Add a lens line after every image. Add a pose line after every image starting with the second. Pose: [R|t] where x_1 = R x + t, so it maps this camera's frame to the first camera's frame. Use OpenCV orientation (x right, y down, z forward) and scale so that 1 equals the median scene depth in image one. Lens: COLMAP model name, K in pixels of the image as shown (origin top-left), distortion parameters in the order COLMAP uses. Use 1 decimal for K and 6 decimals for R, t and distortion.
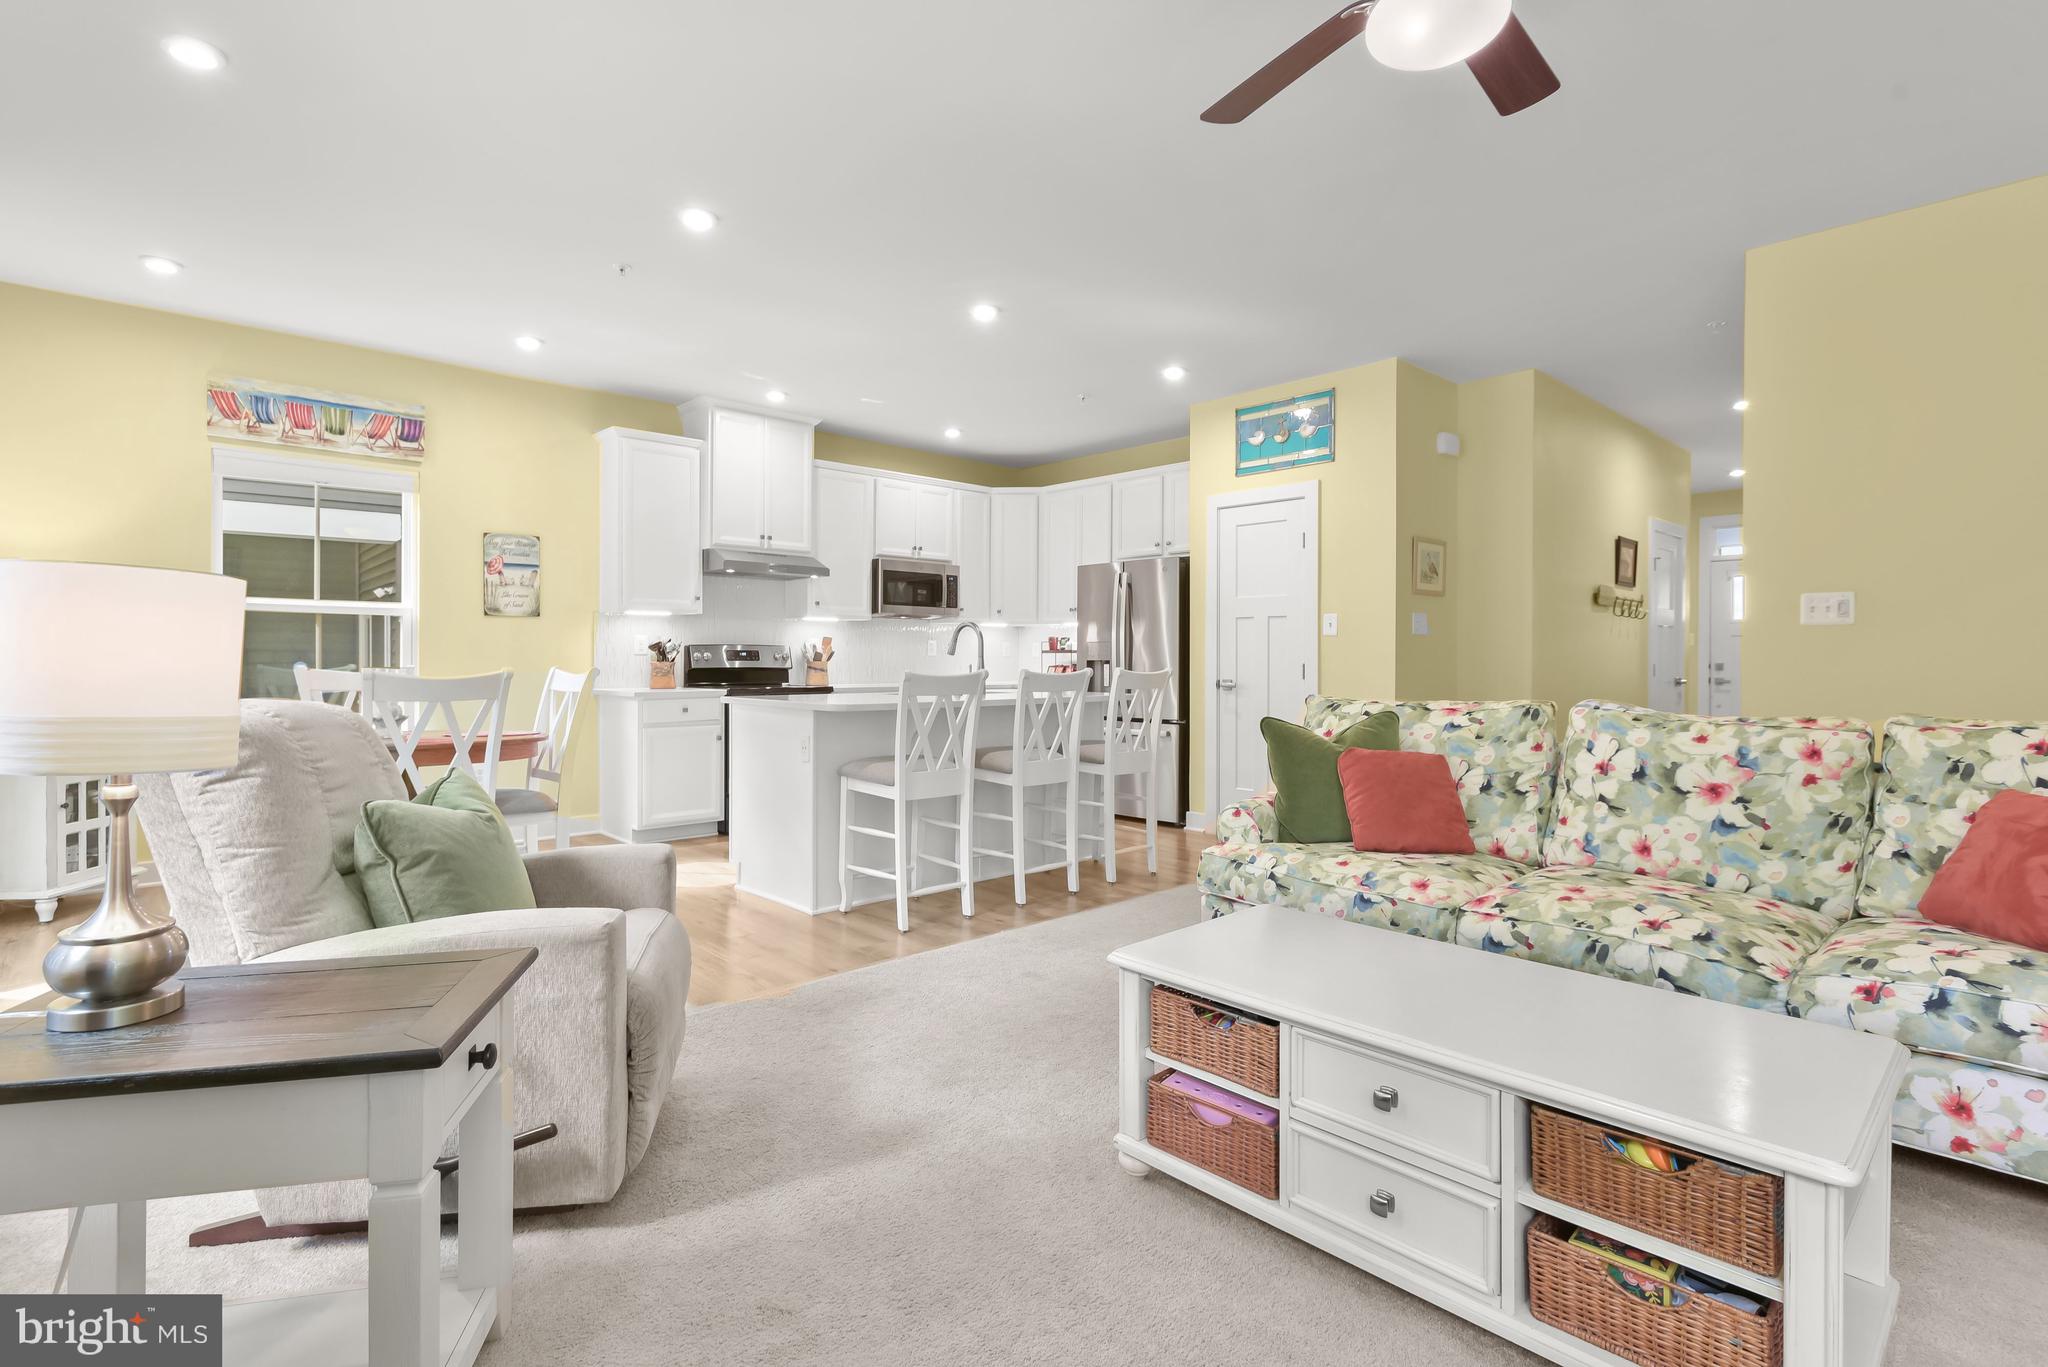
lens RADIAL K [[967.2, 0, 1010.1], [0, 967.2, 692.5], [0, 0, 1]] dist [0.016048, -0.000951]
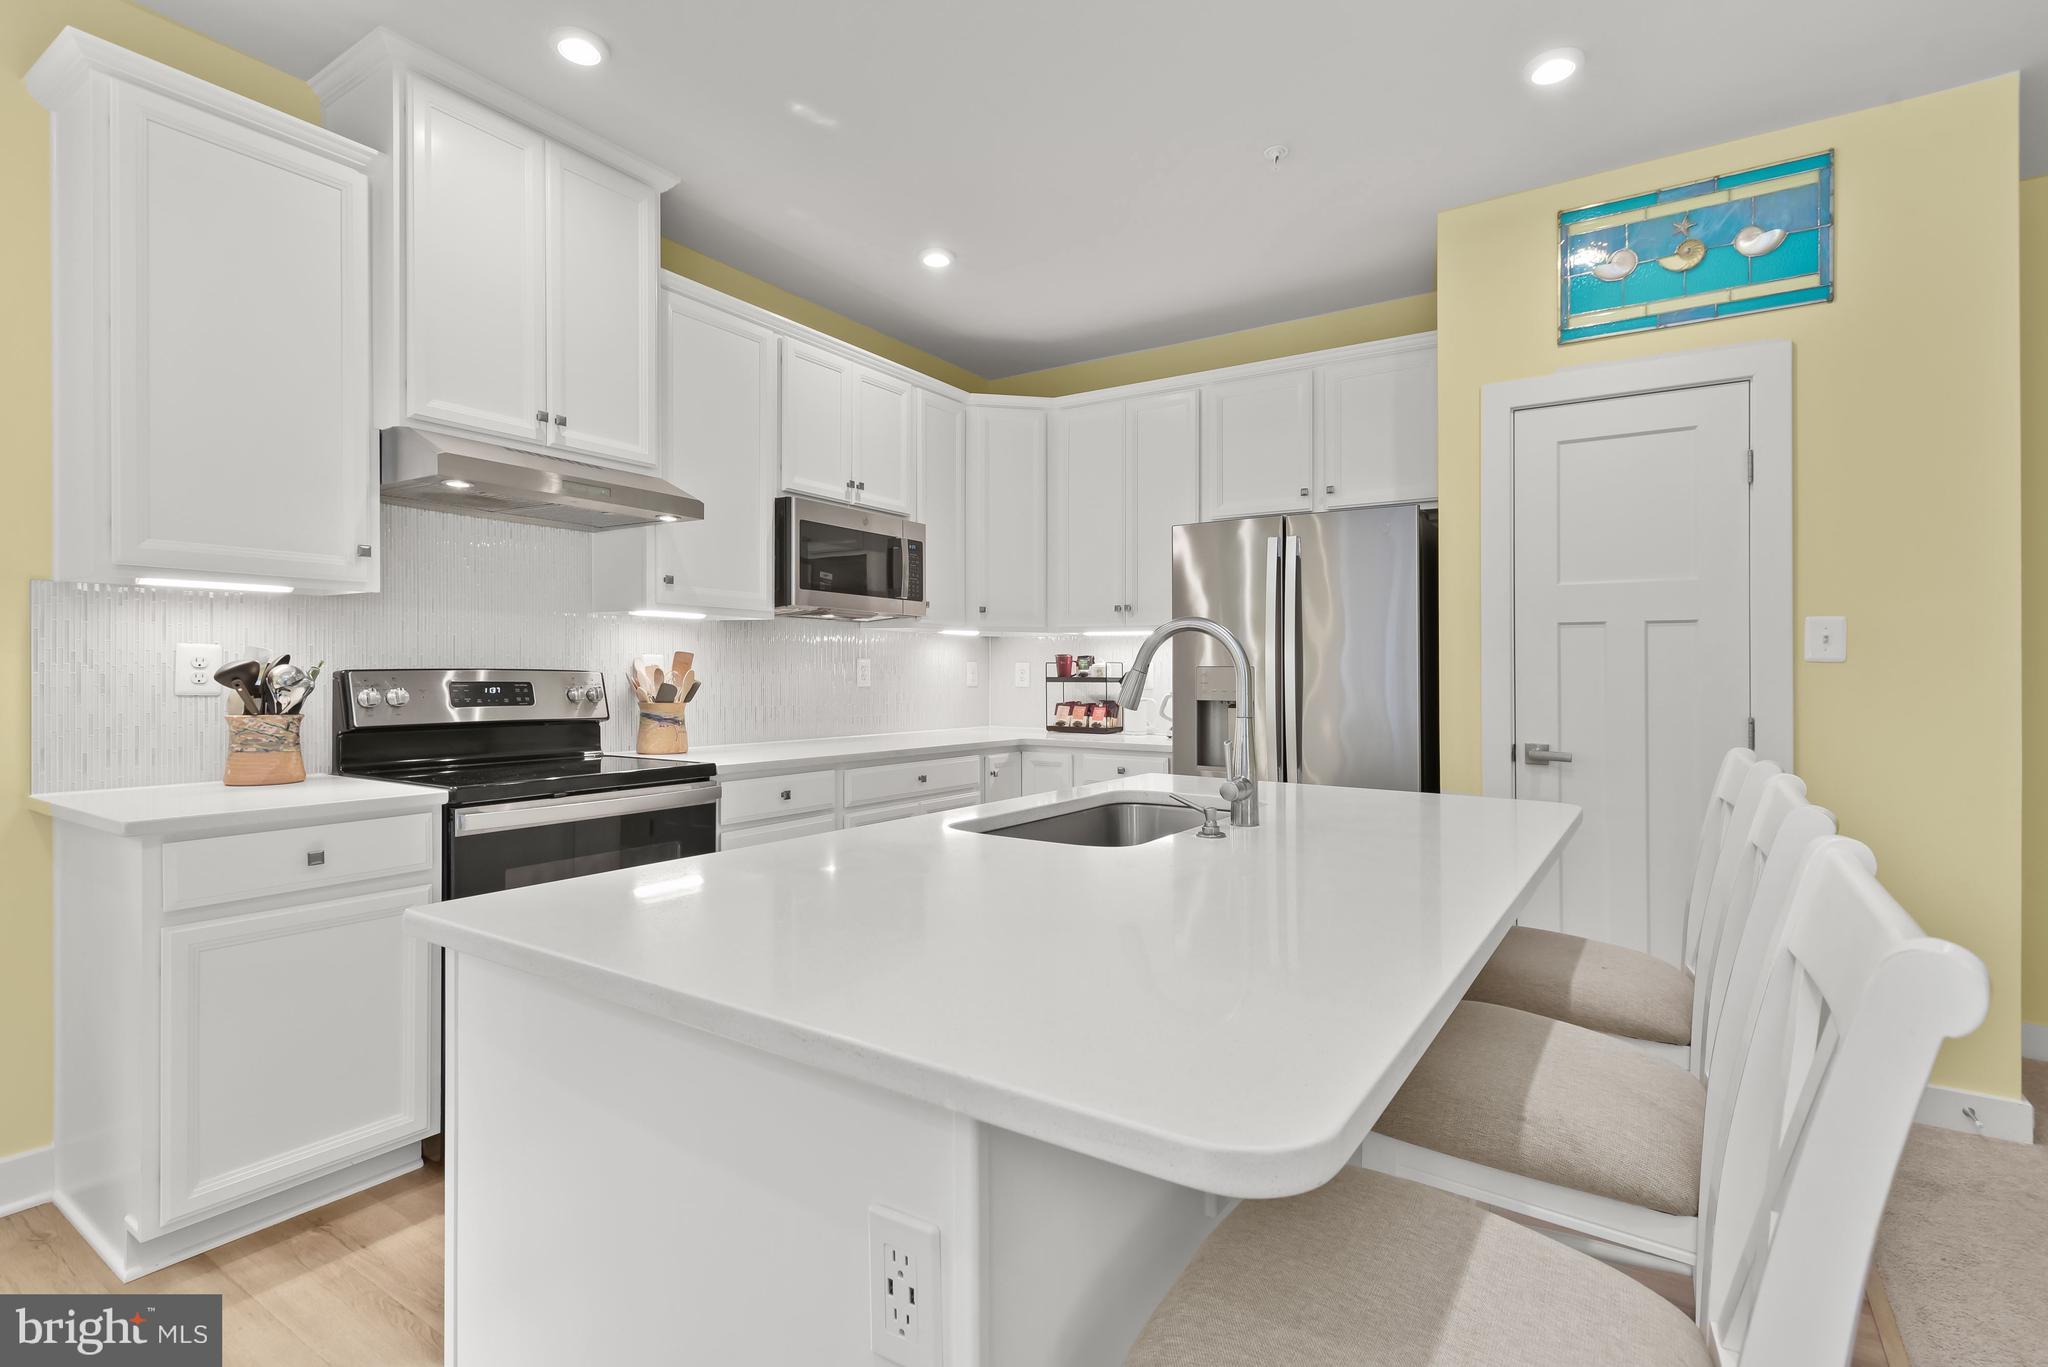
lens RADIAL K [[980.2, 0, 1027.2], [0, 980.2, 693.8], [0, 0, 1]] dist [0.019679, -0.000027]
pose [[0.972276, -0.001401, 0.233832, -0.156927], [0.004615, 0.999902, -0.013200, -0.033722], [-0.233790, 0.013913, 0.972187, 0.553151]]
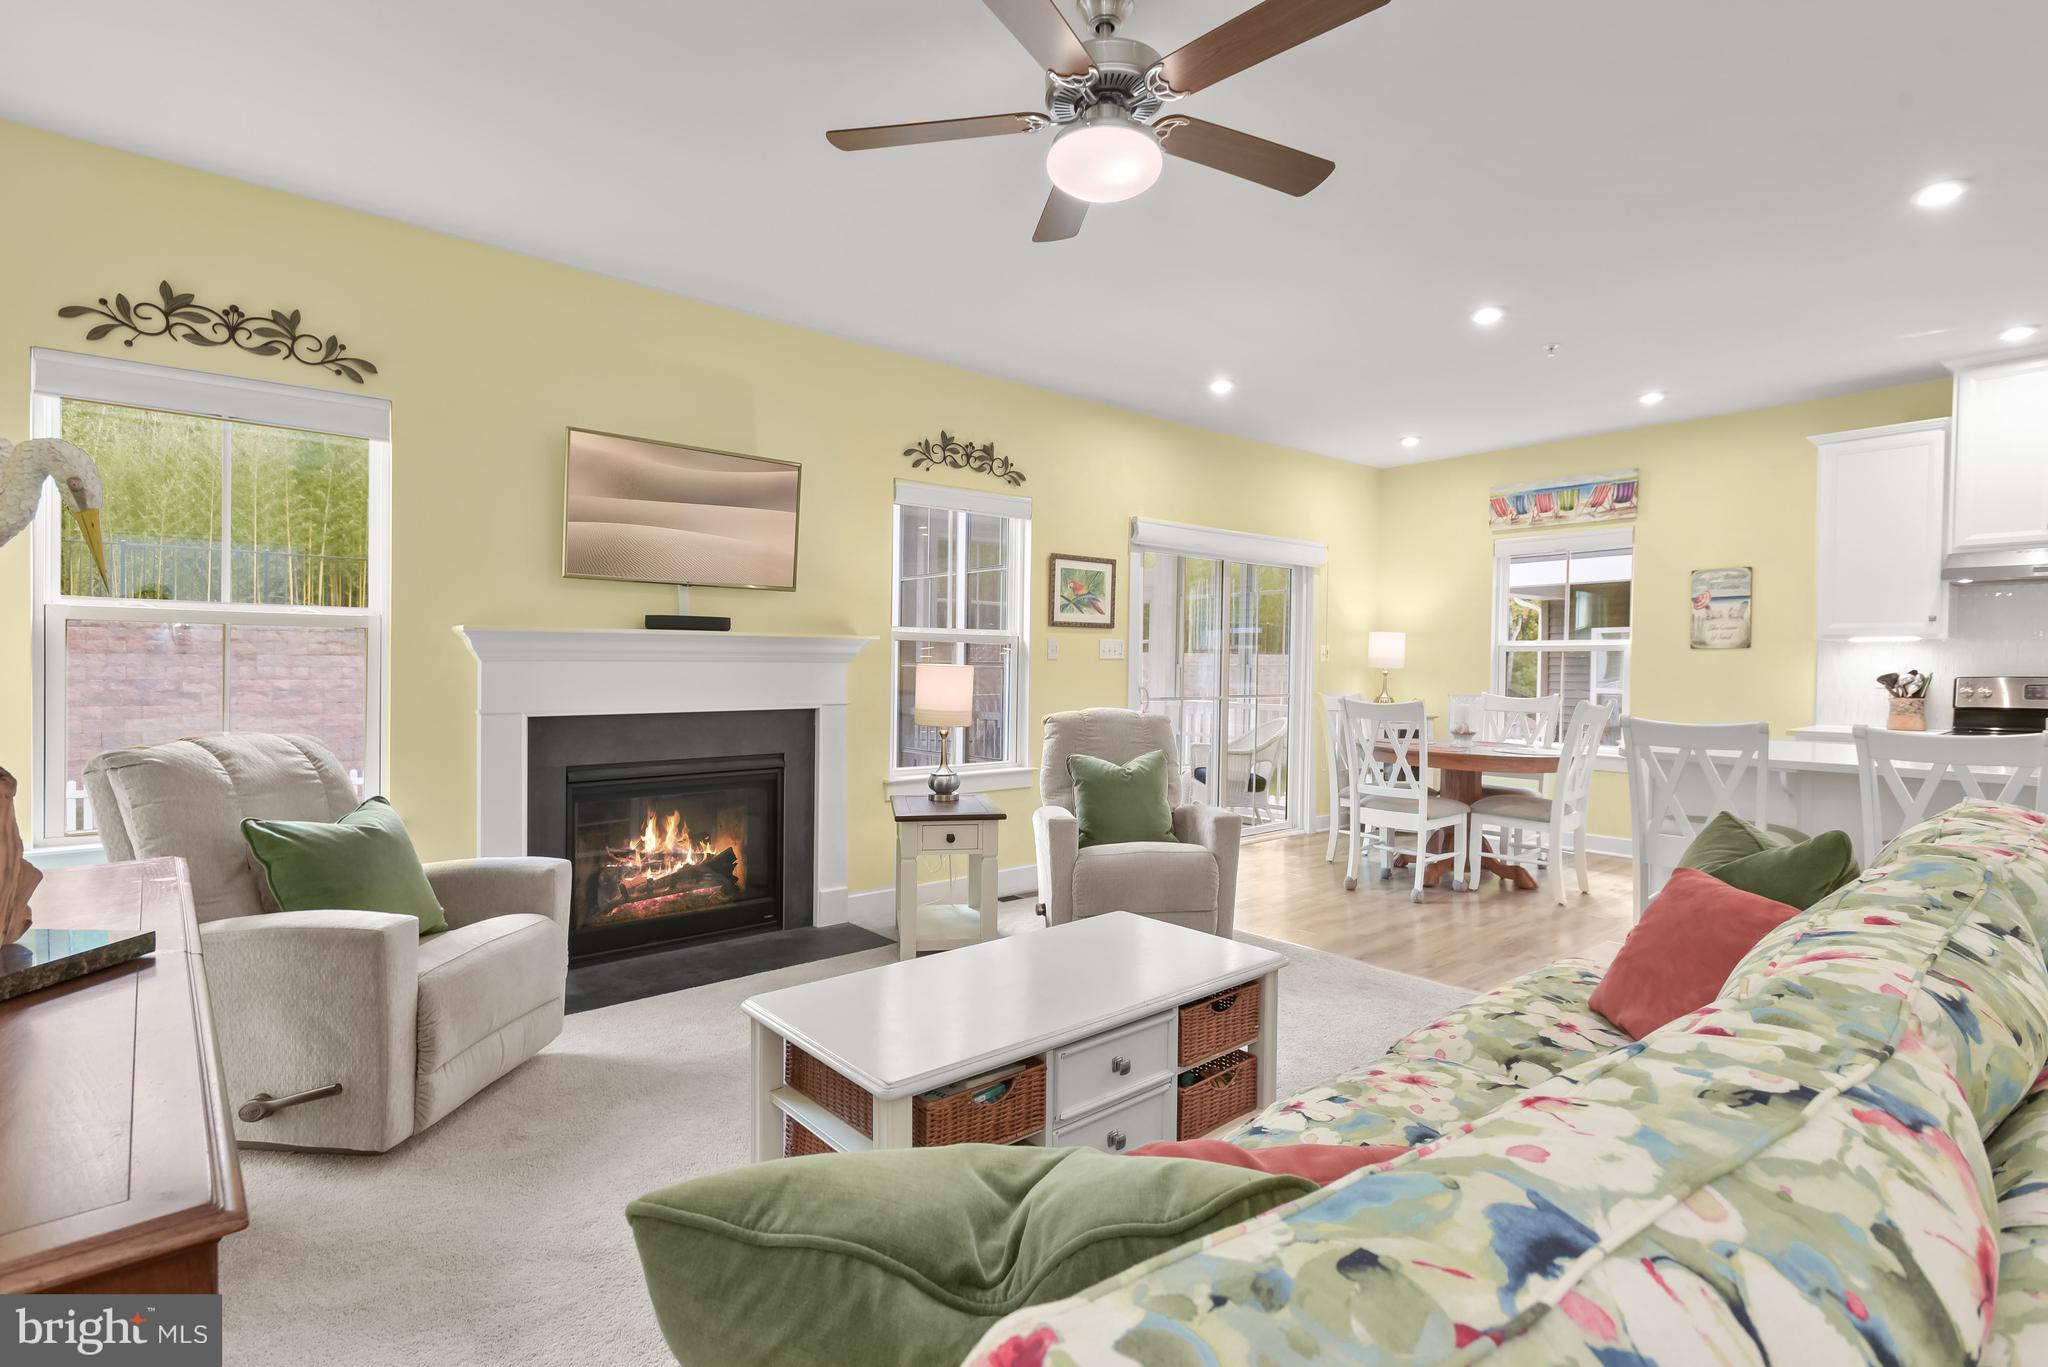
lens RADIAL K [[971.9, 0, 1024.1], [0, 971.9, 678.6], [0, 0, 1]] dist [0.011299, -0.003724]
pose [[-0.047868, 0.012844, -0.998771, 0.510566], [-0.043250, 0.998953, 0.014919, -0.029195], [0.997917, 0.043911, -0.047262, 0.304833]]
